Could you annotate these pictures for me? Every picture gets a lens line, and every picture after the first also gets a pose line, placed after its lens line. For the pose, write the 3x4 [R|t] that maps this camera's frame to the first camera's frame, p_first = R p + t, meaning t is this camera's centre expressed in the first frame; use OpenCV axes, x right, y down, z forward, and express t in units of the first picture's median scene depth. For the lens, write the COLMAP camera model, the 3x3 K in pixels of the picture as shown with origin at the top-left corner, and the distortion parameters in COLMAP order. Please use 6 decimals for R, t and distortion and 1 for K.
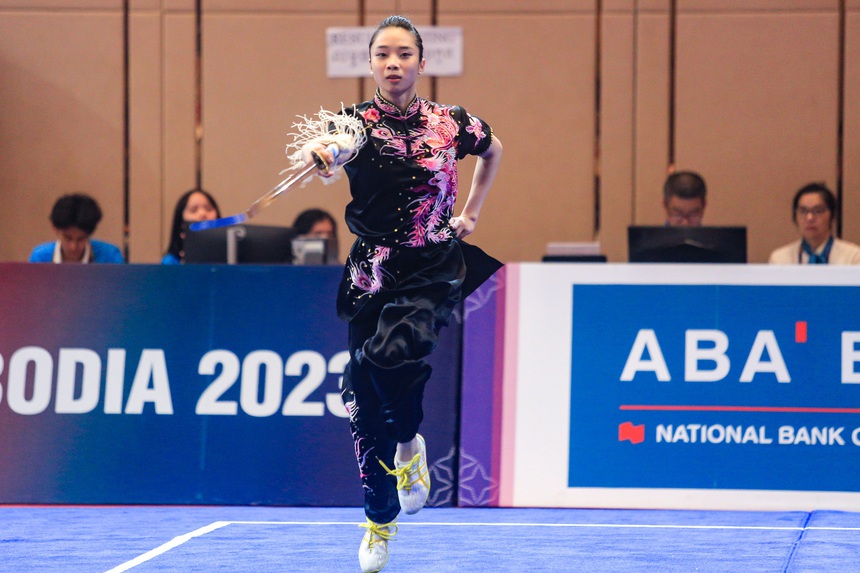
lens RADIAL K [[4946.6, 0, 439.1], [0, 4946.6, 274.4], [0, 0, 1]] dist [-3.279262, 0.000000]
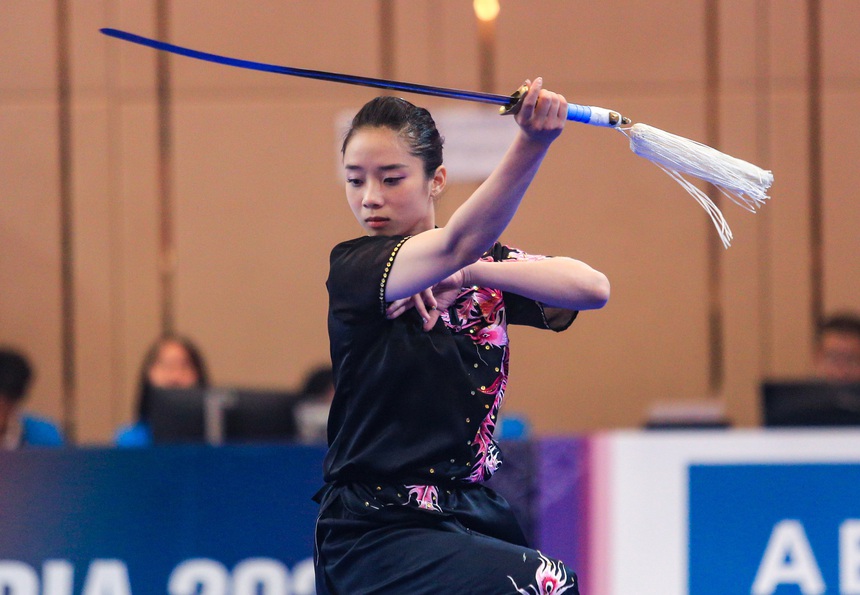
lens RADIAL K [[5107.2, 0, 431.6], [0, 5107.2, 297.1], [0, 0, 1]] dist [0.424945, 0.000000]
pose [[0.999640, -0.018578, -0.019357, 0.004948], [0.017997, 0.999396, -0.029741, -0.000527], [0.019898, 0.029382, 0.999370, 0.243011]]
